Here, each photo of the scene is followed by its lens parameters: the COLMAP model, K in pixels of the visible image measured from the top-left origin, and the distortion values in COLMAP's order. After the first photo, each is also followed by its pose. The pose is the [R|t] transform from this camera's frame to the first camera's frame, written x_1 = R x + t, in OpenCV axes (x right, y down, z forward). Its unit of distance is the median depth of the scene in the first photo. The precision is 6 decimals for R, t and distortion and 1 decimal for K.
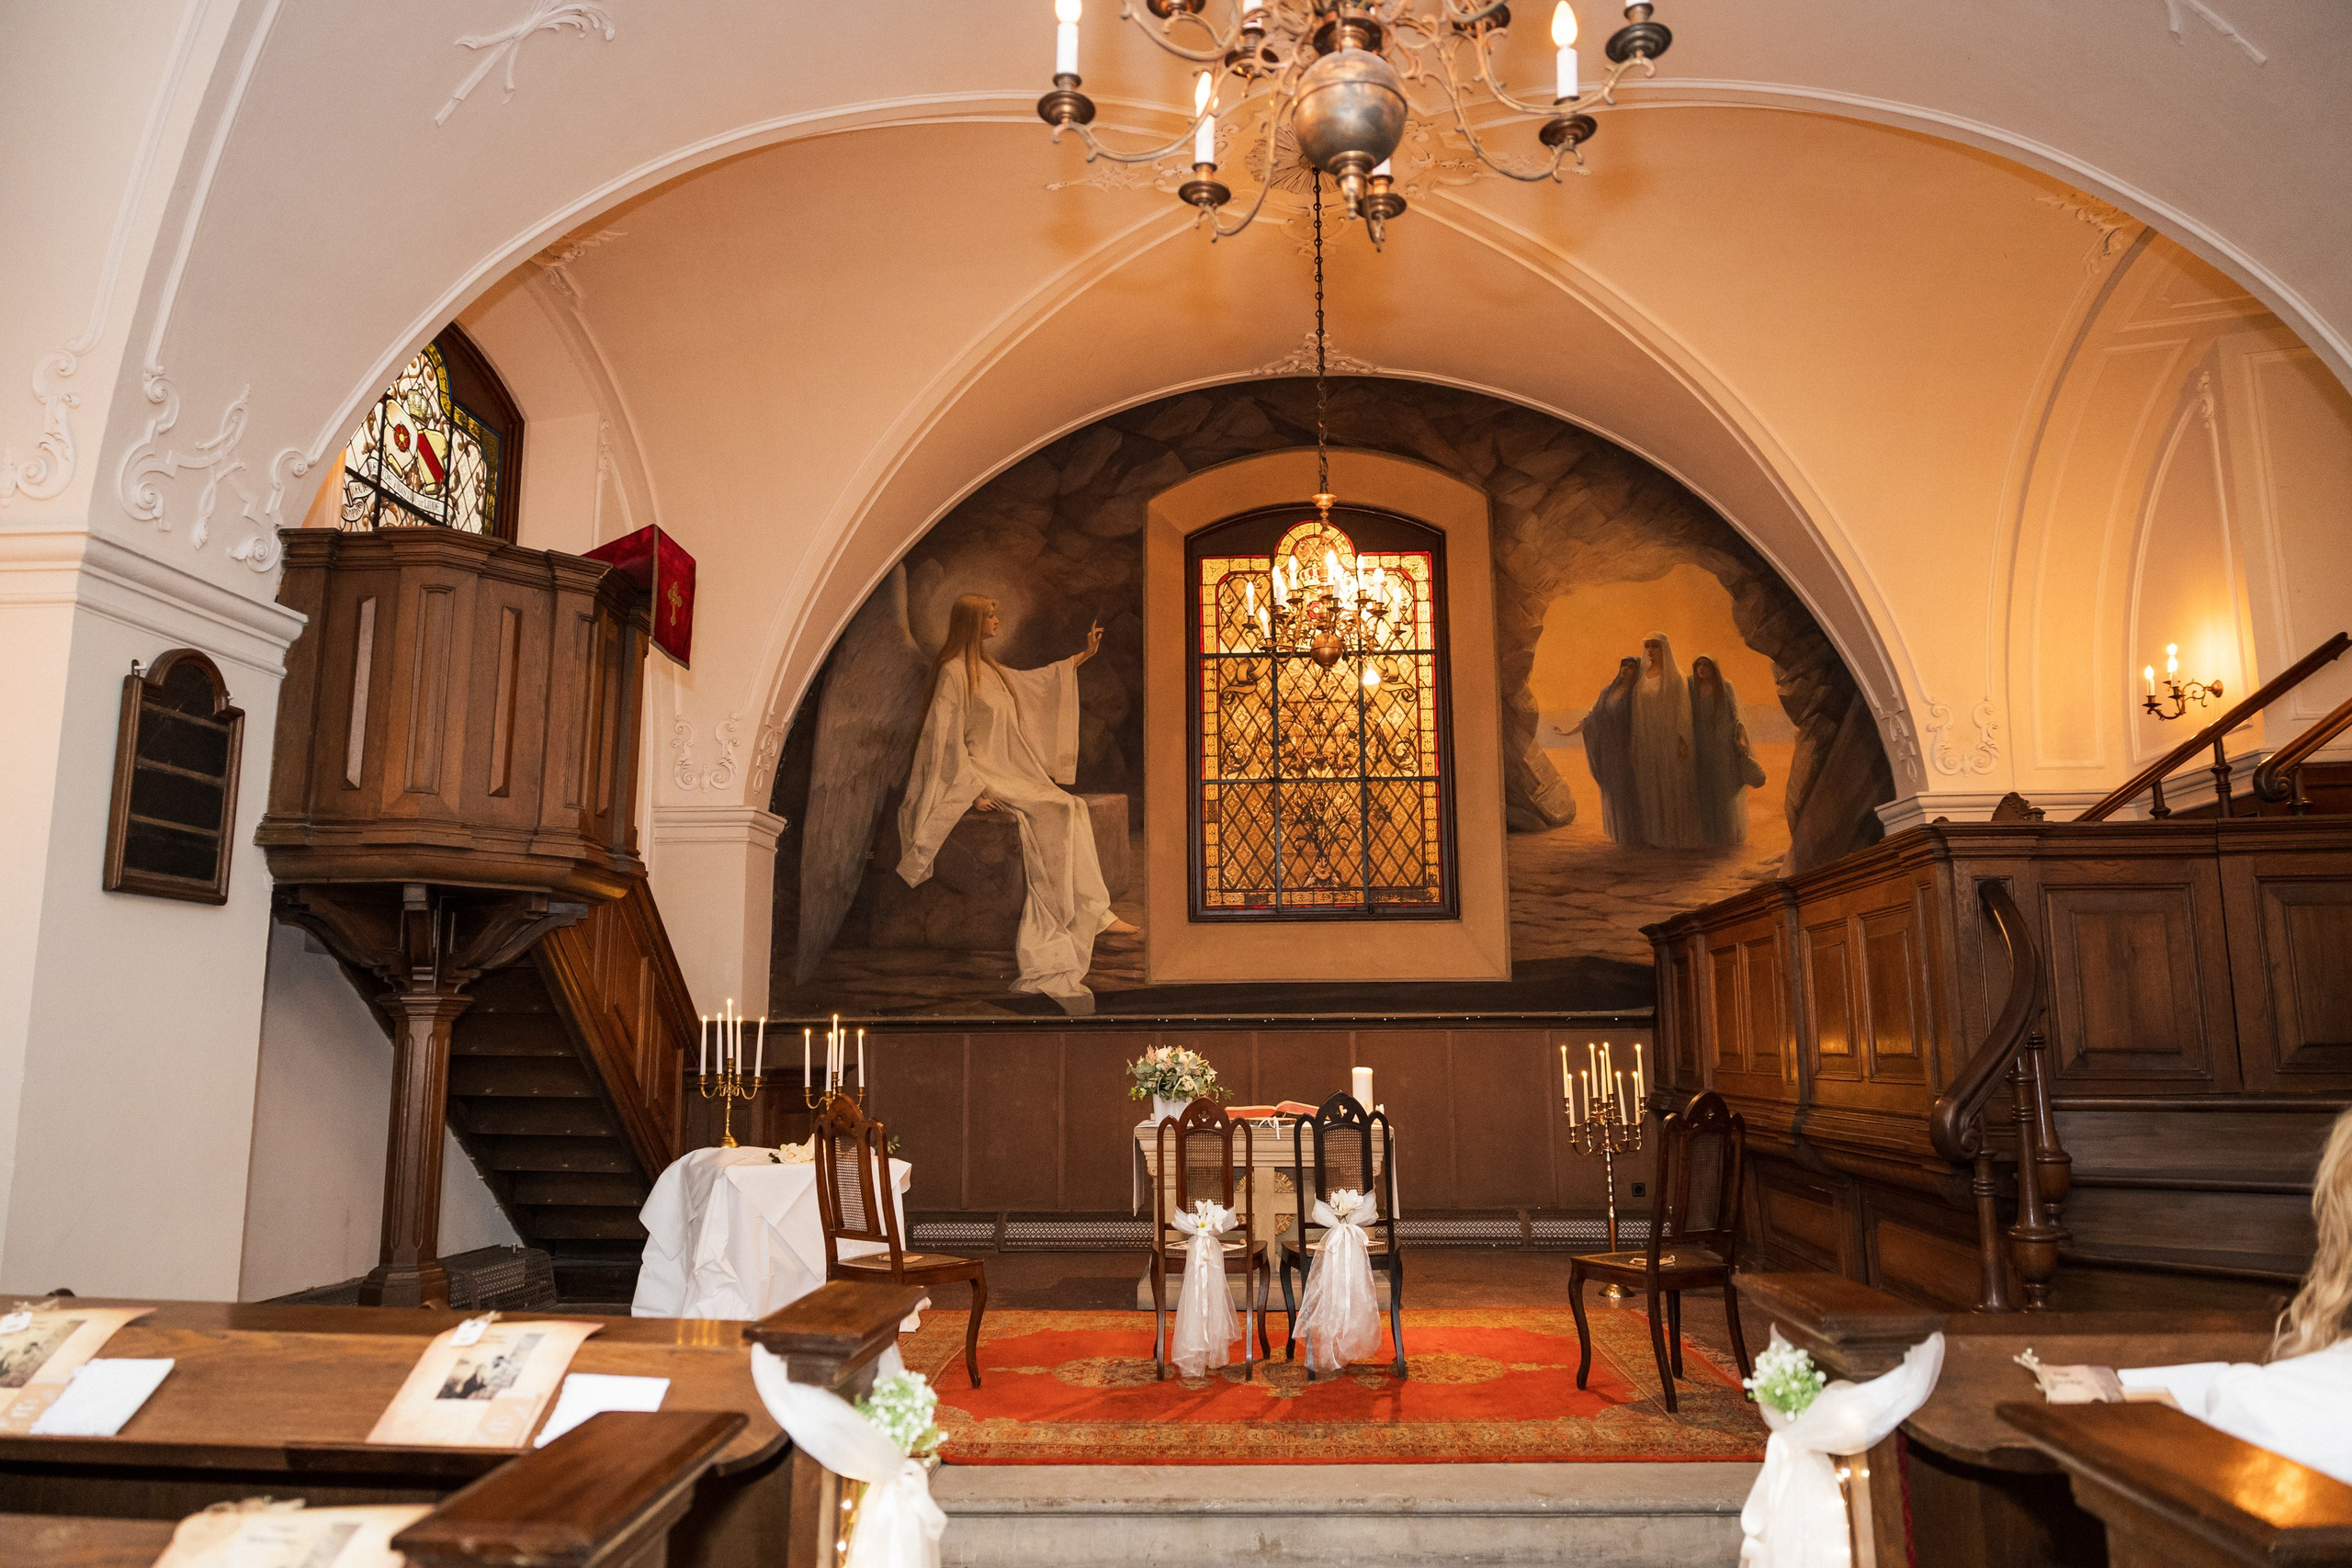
lens RADIAL K [[1608.5, 0, 1171.3], [0, 1608.5, 784.1], [0, 0, 1]] dist [-0.003086, -0.000426]
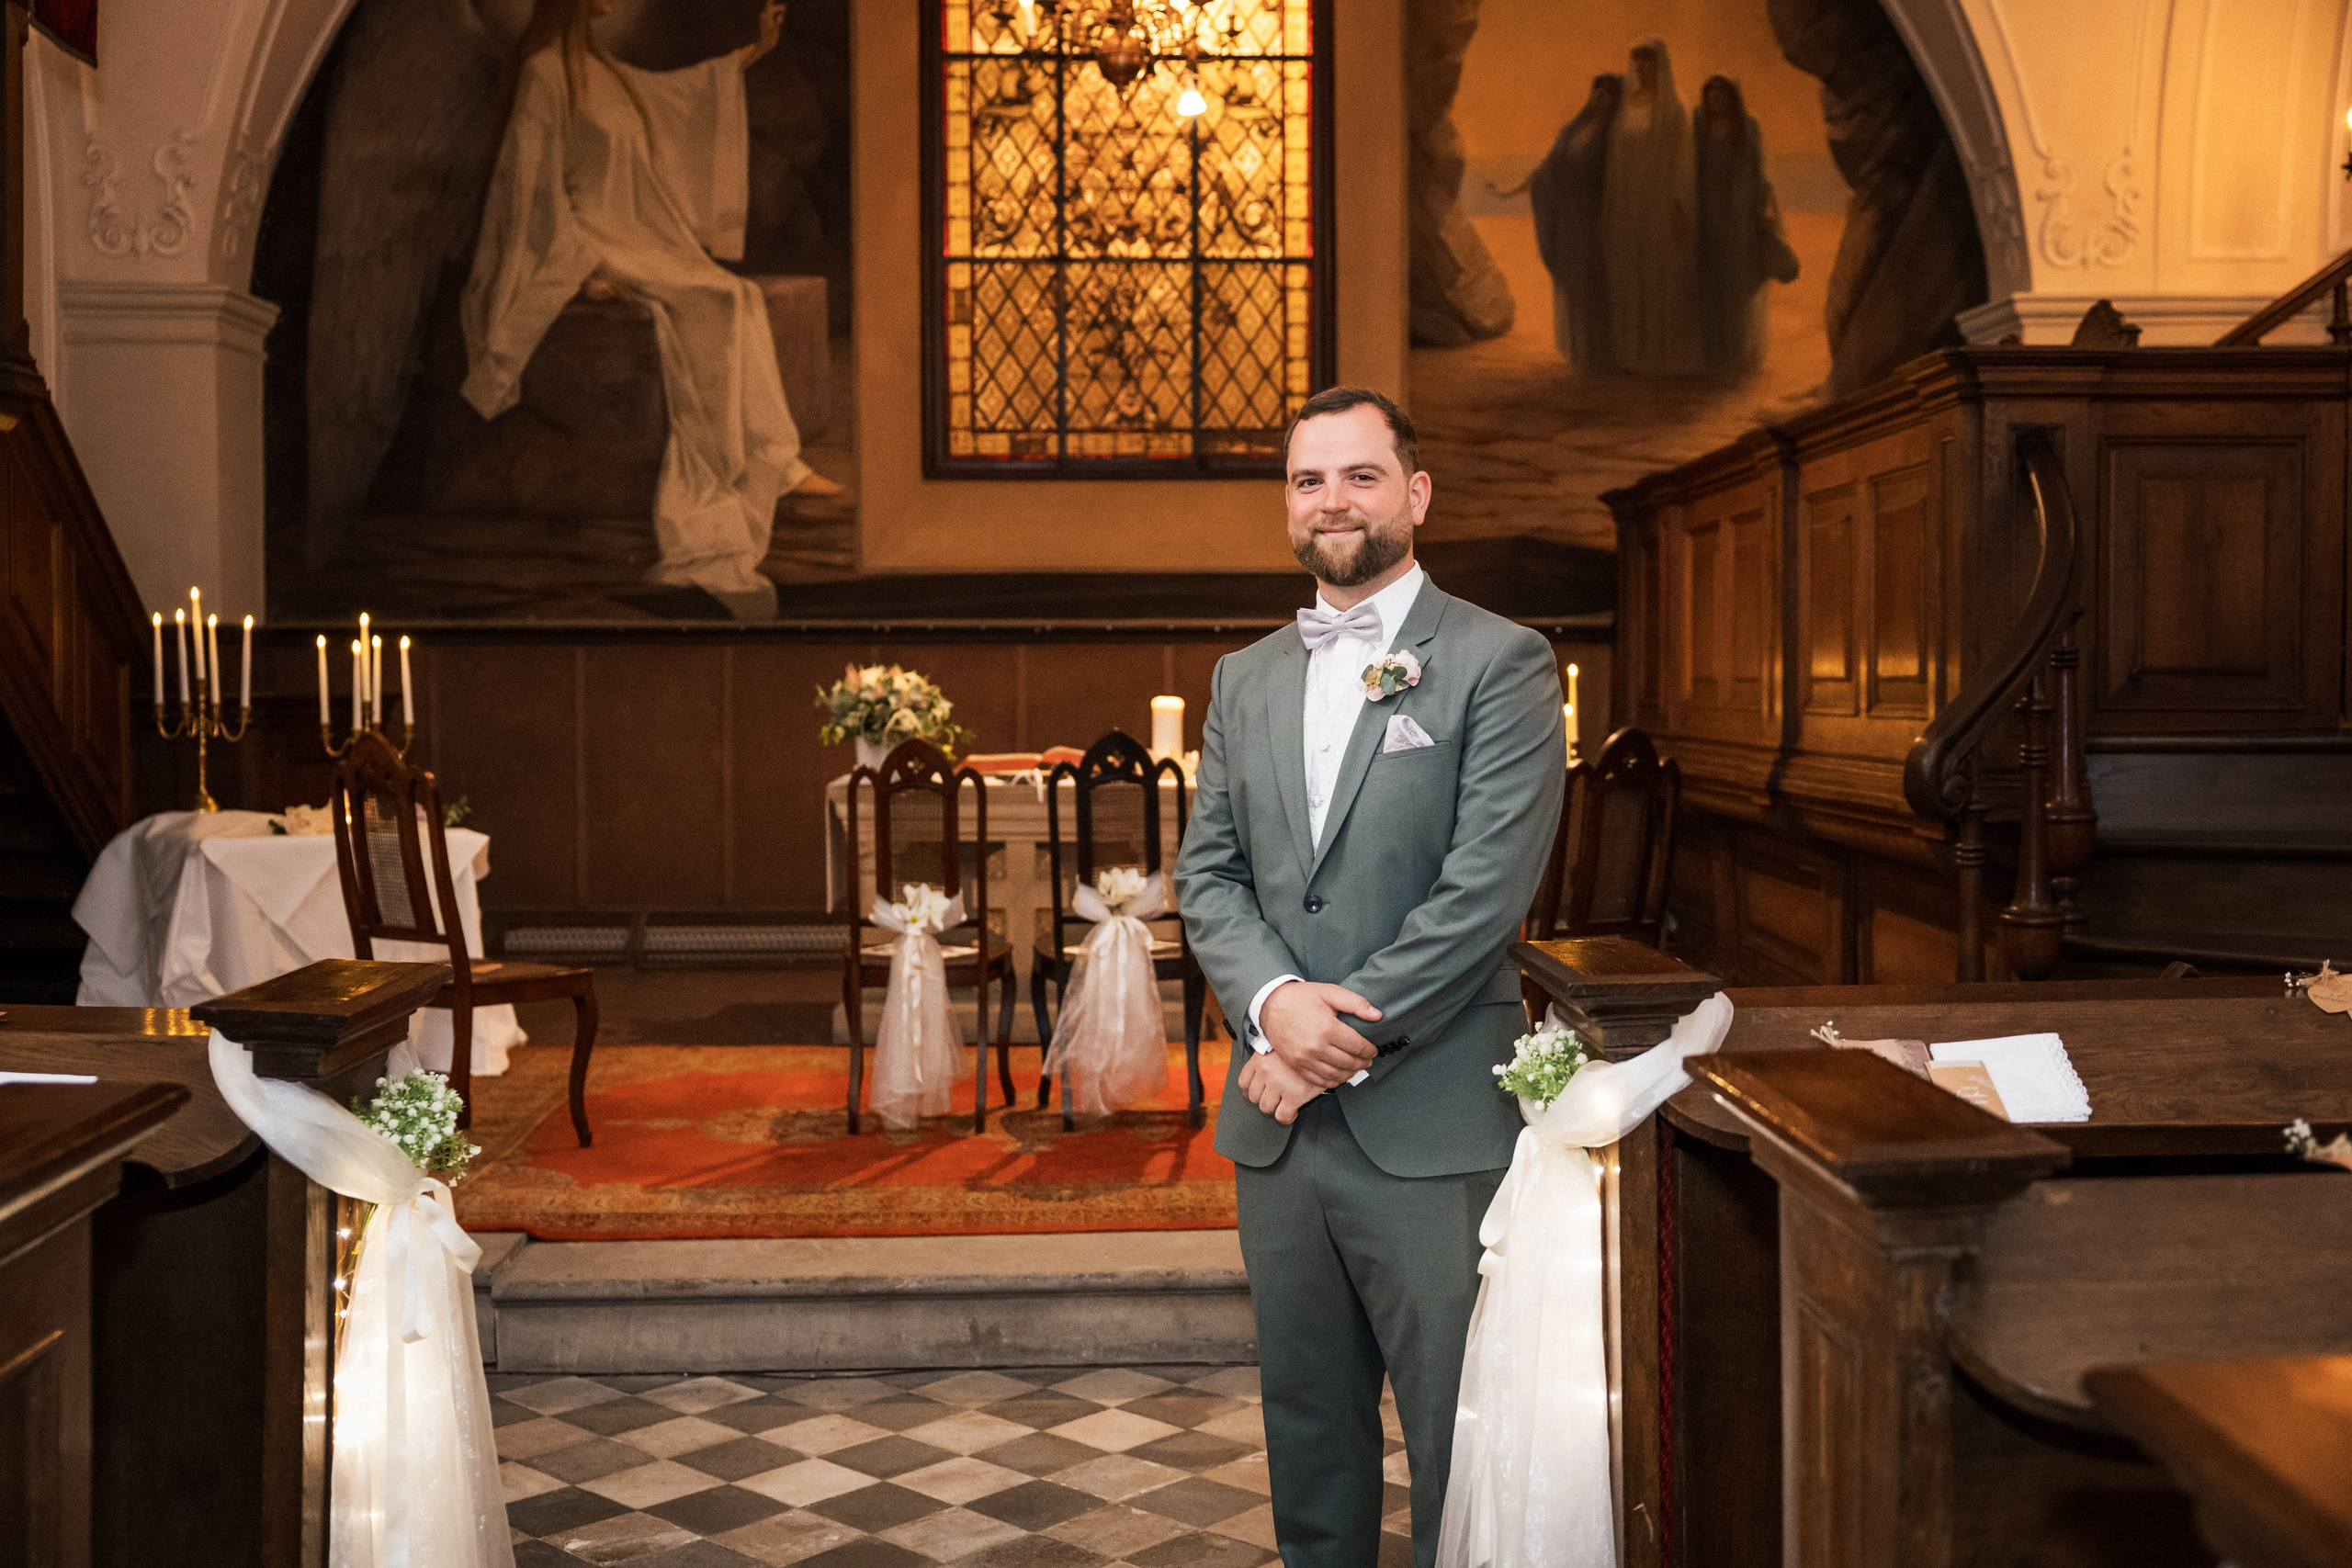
lens RADIAL K [[2548.7, 0, 1163.3], [0, 2548.7, 754.3], [0, 0, 1]] dist [0.007225, 0.030702]
pose [[0.996164, 0.000723, 0.087507, 0.017764], [-0.017483, 0.981450, 0.190920, -0.003429], [-0.085746, -0.191718, 0.977697, -0.038621]]
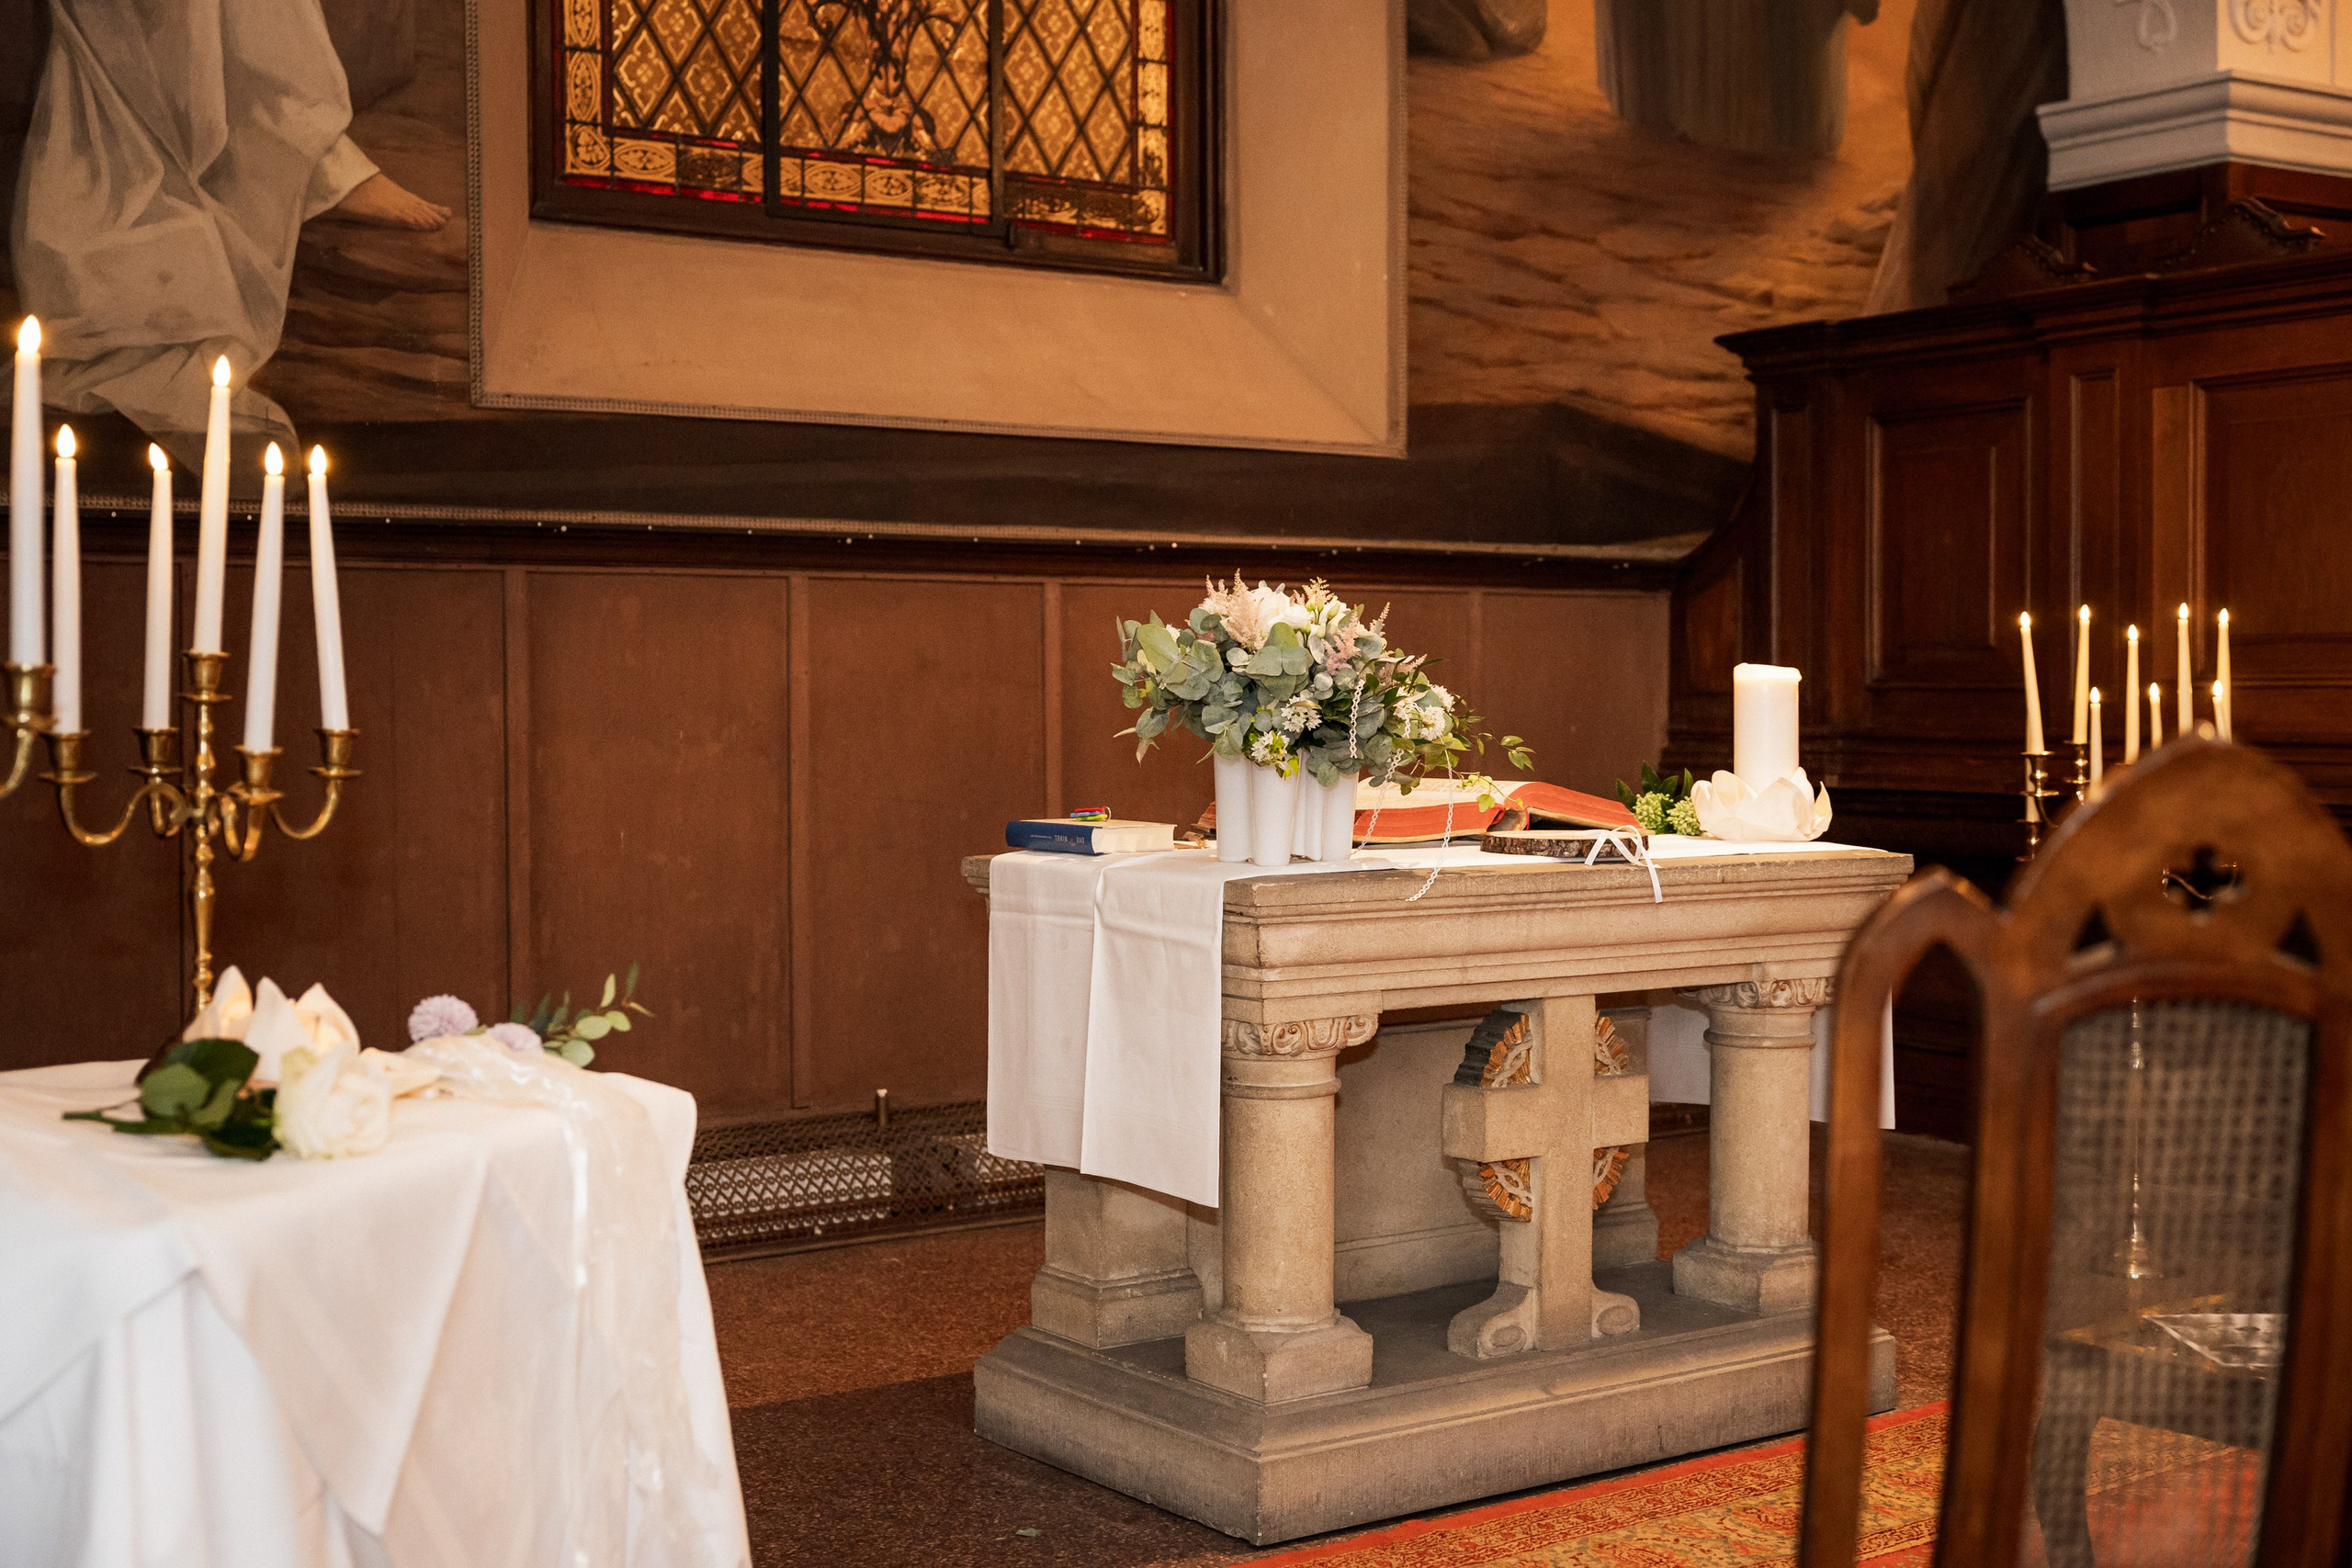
lens RADIAL K [[2932.3, 0, 1176.0], [0, 2932.3, 784.0], [0, 0, 1]] dist [0.010821, -0.001562]
pose [[0.781616, -0.016937, 0.623530, -0.249373], [-0.103718, 0.982186, 0.156694, 0.093269], [-0.615076, -0.187145, 0.765936, 0.482456]]
